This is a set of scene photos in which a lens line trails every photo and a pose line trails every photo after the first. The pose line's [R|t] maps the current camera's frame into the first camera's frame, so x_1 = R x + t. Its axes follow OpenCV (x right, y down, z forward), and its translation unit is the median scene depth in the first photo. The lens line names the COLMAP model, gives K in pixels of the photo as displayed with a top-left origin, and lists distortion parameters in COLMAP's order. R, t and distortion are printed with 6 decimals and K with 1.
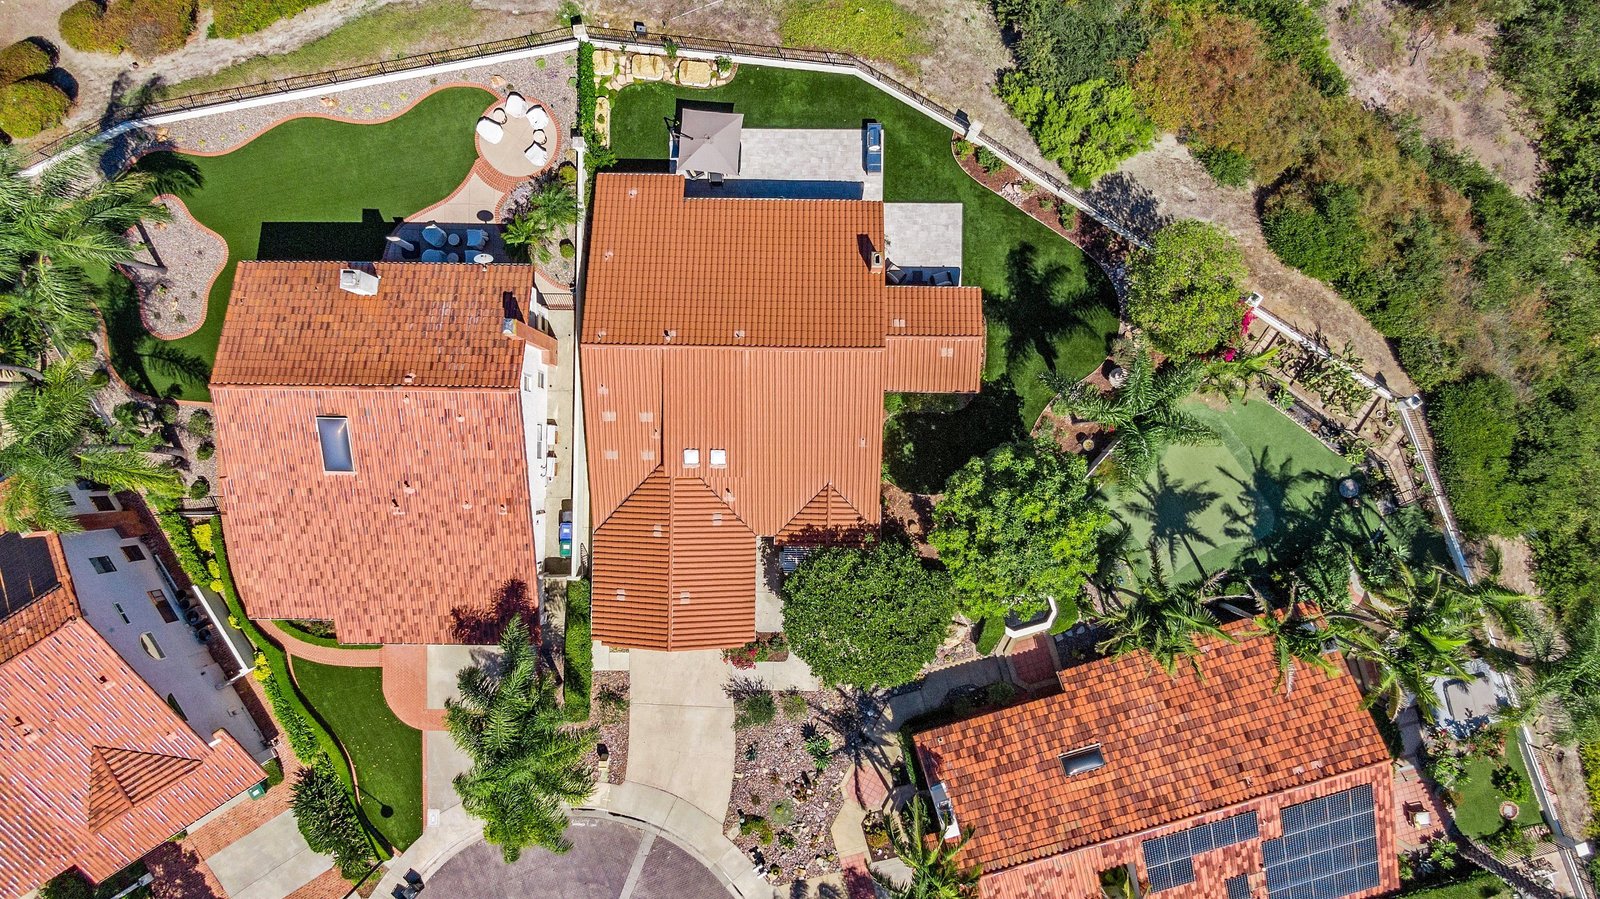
lens RADIAL K [[1167.2, 0, 756.3], [0, 1167.2, 510.6], [0, 0, 1]] dist [0.065062, -0.158029]
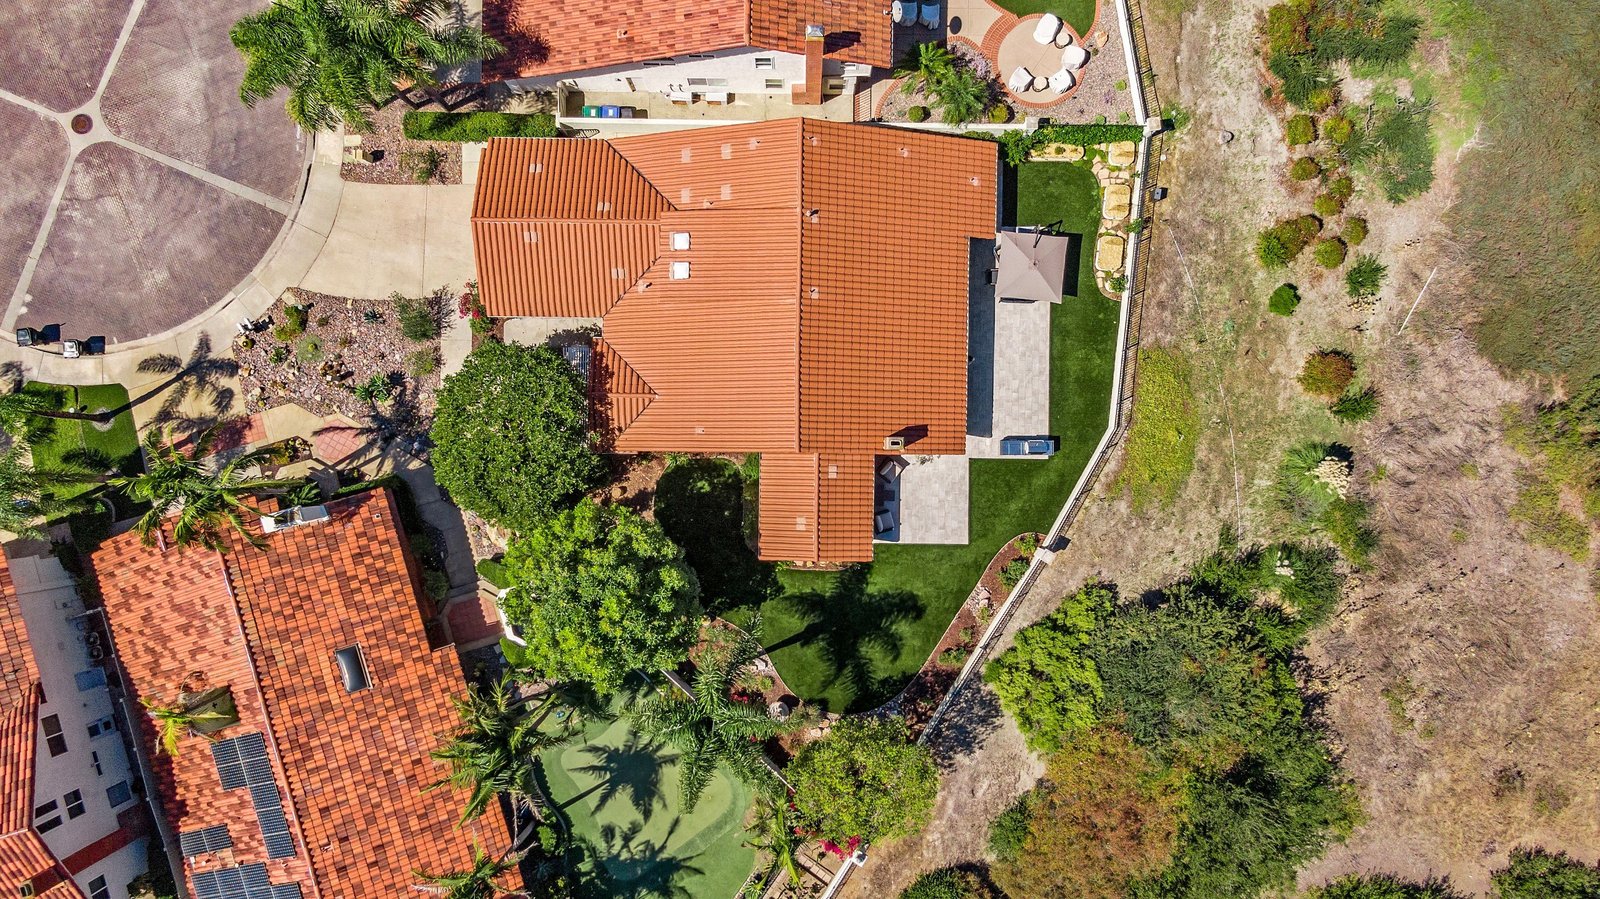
lens RADIAL K [[1121.1, 0, 800.0], [0, 1121.1, 449.5], [0, 0, 1]] dist [0.050416, -0.090890]
pose [[0.001008, 0.999967, 0.008065, 0.094536], [-0.999961, 0.000937, 0.008807, -0.138205], [0.008800, -0.008074, 0.999929, 0.115224]]
